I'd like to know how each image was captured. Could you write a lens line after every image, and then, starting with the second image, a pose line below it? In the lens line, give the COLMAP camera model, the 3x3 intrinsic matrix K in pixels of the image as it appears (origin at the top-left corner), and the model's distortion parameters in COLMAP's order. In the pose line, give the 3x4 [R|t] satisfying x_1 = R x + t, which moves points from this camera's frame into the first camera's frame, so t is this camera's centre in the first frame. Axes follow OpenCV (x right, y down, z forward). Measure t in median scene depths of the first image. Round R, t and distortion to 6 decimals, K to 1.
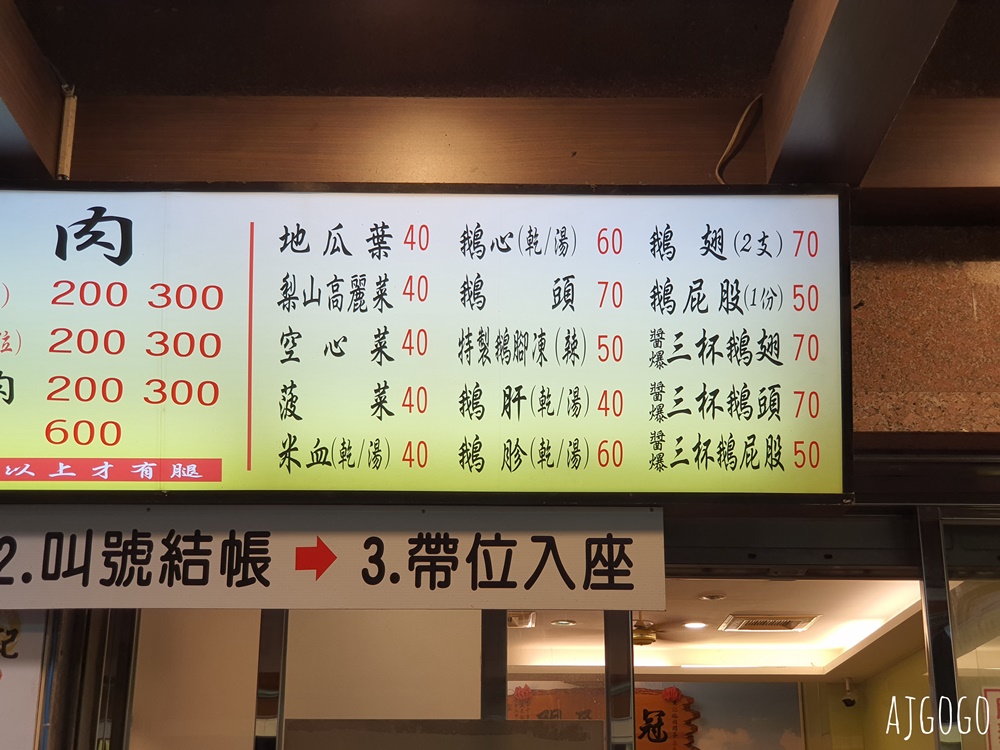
lens RADIAL K [[1541.3, 0, 498.5], [0, 1541.3, 368.8], [0, 0, 1]] dist [0.085679, 0.000000]
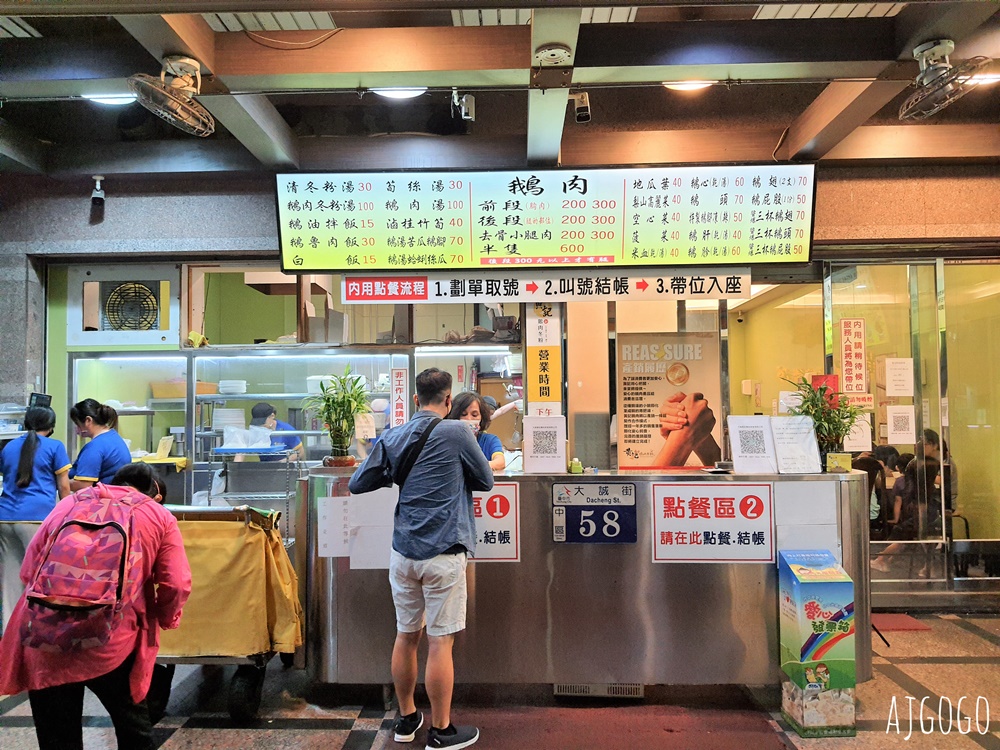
lens RADIAL K [[787.3, 0, 496.9], [0, 787.3, 392.3], [0, 0, 1]] dist [0.062641, -0.007961]
pose [[0.999638, -0.017963, -0.020039, -0.398282], [0.023108, 0.954581, 0.297054, -0.166842], [0.013793, -0.297409, 0.954651, -0.678549]]
